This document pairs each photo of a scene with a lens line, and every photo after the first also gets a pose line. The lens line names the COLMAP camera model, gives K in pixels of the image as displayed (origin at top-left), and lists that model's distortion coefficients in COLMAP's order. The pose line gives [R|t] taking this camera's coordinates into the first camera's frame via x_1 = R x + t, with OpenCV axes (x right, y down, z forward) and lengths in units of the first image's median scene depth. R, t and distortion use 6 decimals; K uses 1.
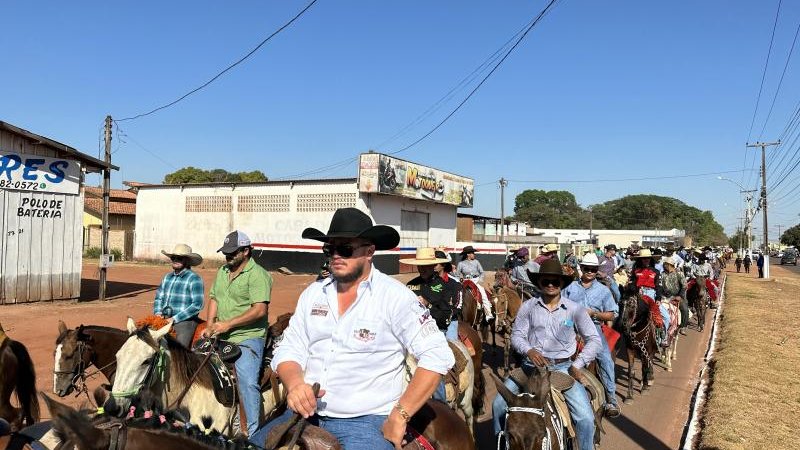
lens RADIAL K [[593.5, 0, 392.0], [0, 593.5, 220.2], [0, 0, 1]] dist [0.068223, -0.072417]
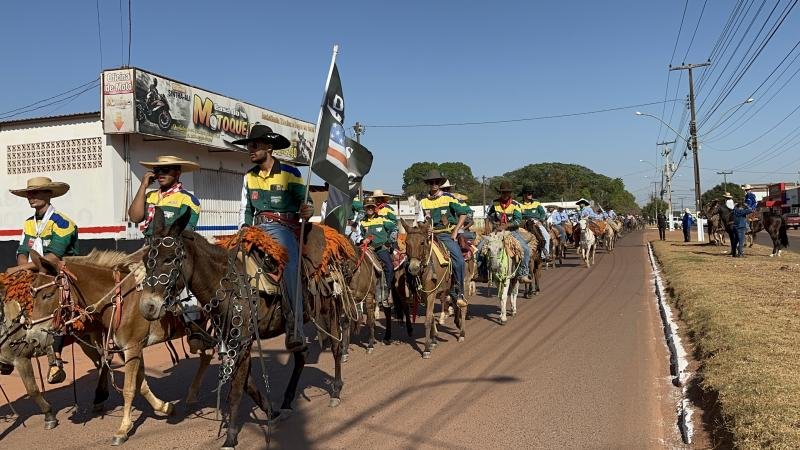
lens RADIAL K [[702.0, 0, 405.0], [0, 702.0, 227.4], [0, 0, 1]] dist [0.148537, -0.261436]
pose [[0.979849, -0.054517, 0.192158, 0.093782], [0.049428, 0.998291, 0.031182, 0.037676], [-0.193529, -0.021056, 0.980869, 0.214160]]
